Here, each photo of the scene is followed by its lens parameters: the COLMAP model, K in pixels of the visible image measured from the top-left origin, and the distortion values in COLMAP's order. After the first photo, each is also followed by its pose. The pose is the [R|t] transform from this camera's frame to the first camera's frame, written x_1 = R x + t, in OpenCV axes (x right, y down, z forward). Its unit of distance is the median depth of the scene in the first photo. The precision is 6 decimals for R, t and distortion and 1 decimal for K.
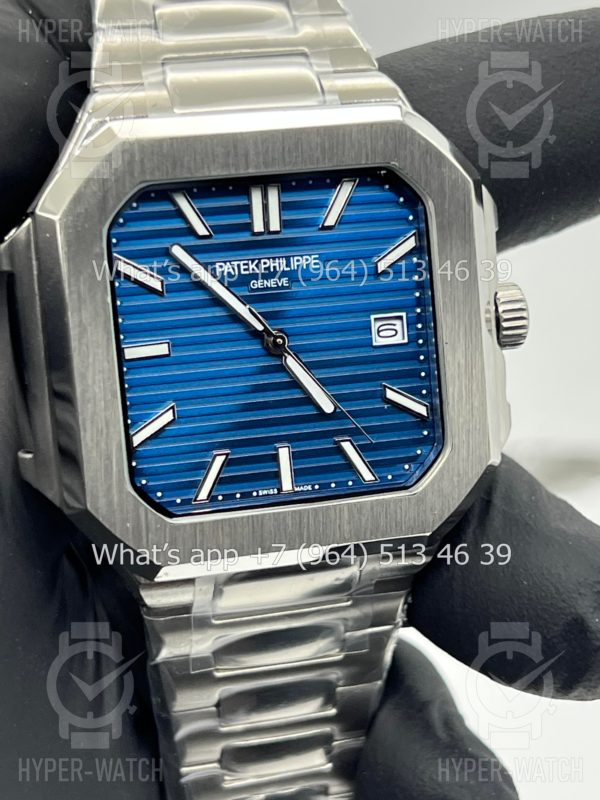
lens RADIAL K [[1981.2, 0, 297.7], [0, 1981.2, 376.5], [0, 0, 1]] dist [0.655354, 0.000000]
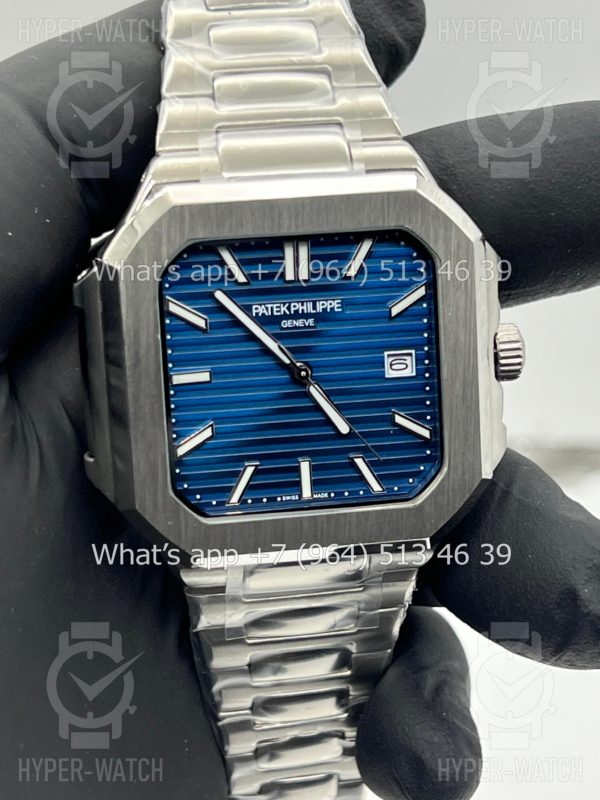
lens RADIAL K [[1981.2, 0, 304.3], [0, 1981.2, 396.4], [0, 0, 1]] dist [0.655354, 0.000000]
pose [[0.995822, 0.045858, -0.078966, 0.084141], [-0.039237, 0.995739, 0.083452, -0.101487], [0.082456, -0.080005, 0.993378, -0.171995]]
